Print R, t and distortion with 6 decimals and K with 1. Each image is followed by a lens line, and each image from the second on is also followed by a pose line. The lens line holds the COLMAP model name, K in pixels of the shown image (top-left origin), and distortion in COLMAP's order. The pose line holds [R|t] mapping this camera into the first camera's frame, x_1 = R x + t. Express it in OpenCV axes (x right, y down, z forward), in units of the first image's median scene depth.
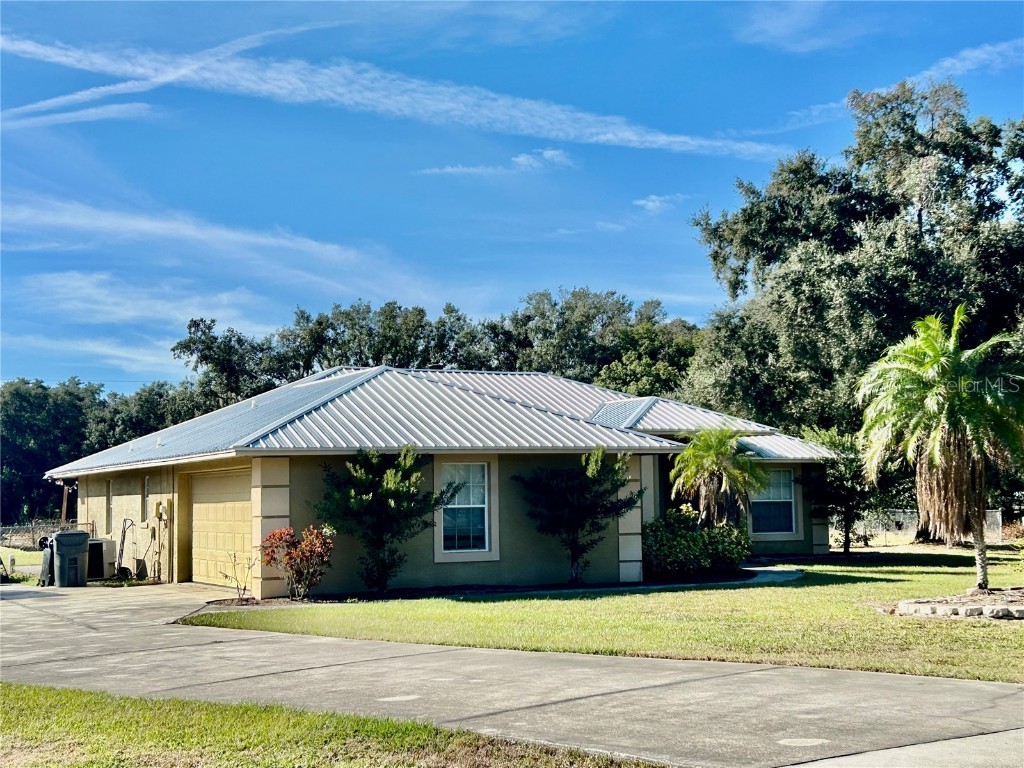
lens RADIAL K [[1420.1, 0, 508.6], [0, 1420.1, 386.6], [0, 0, 1]] dist [0.057823, 0.000000]
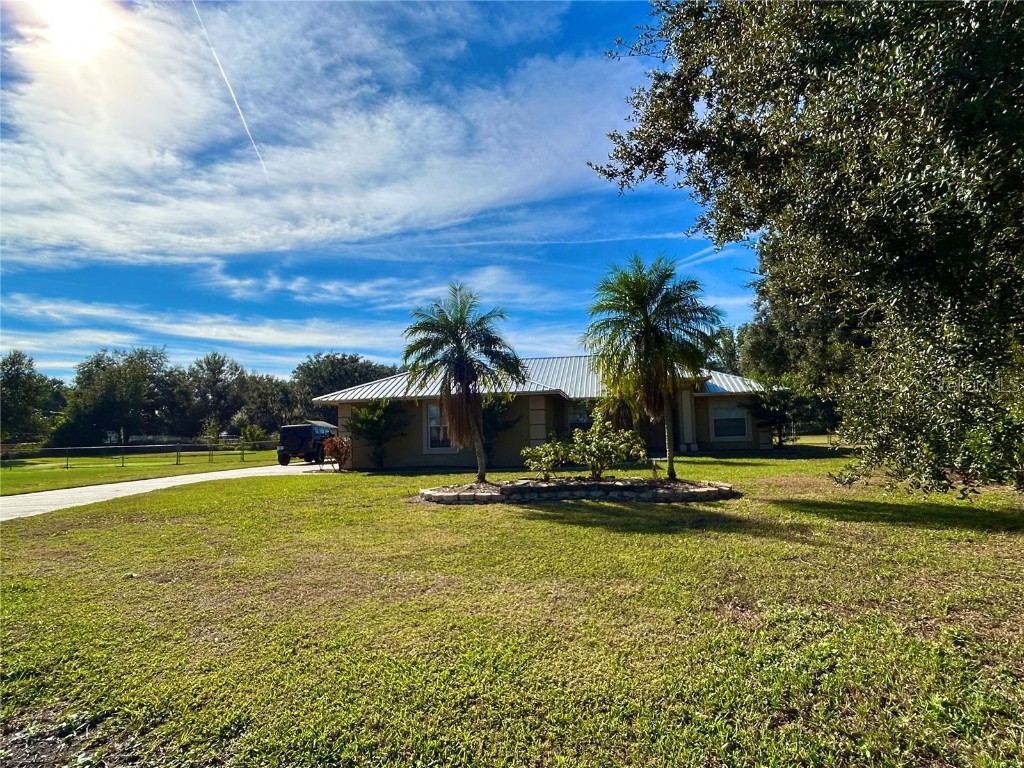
lens RADIAL K [[592.6, 0, 527.4], [0, 592.6, 392.1], [0, 0, 1]] dist [0.008165, 0.000599]
pose [[0.825209, -0.045728, -0.562973, 0.373786], [0.064020, 0.997867, 0.012789, 0.024362], [0.561187, -0.046595, 0.826376, 0.273893]]
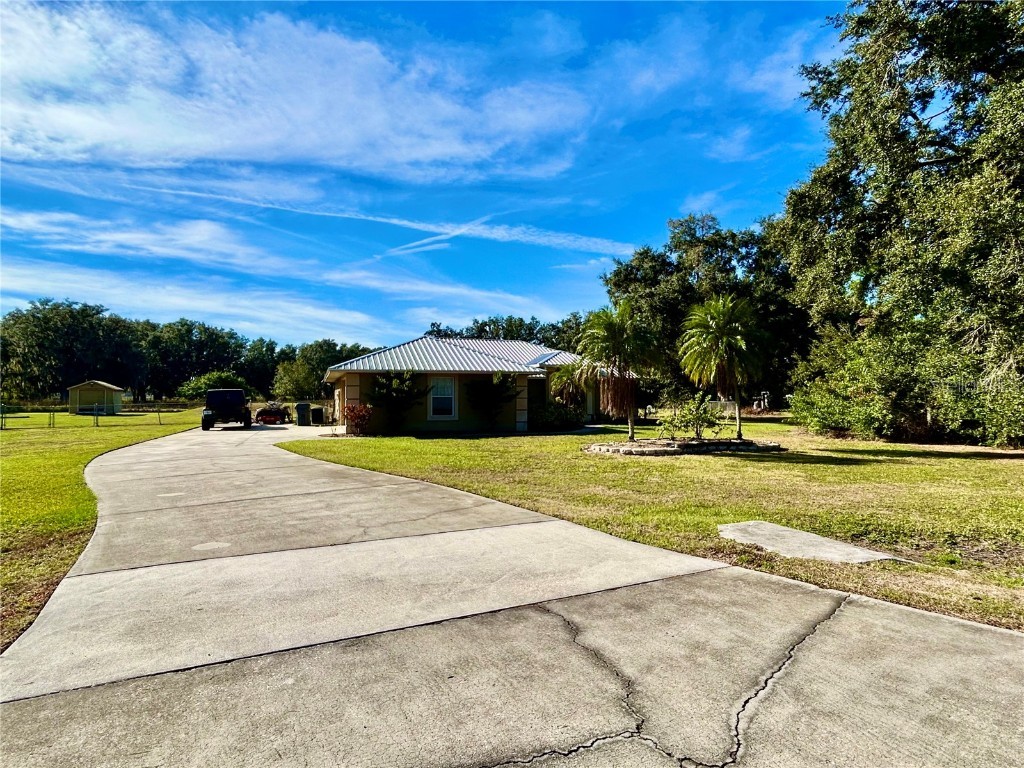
lens RADIAL K [[546.2, 0, 511.7], [0, 546.2, 384.2], [0, 0, 1]] dist [-0.002682, 0.007889]
pose [[0.990868, 0.013889, -0.134116, 0.137832], [-0.005731, 0.998120, 0.061022, 0.007586], [0.134712, -0.059696, 0.989085, 0.103860]]
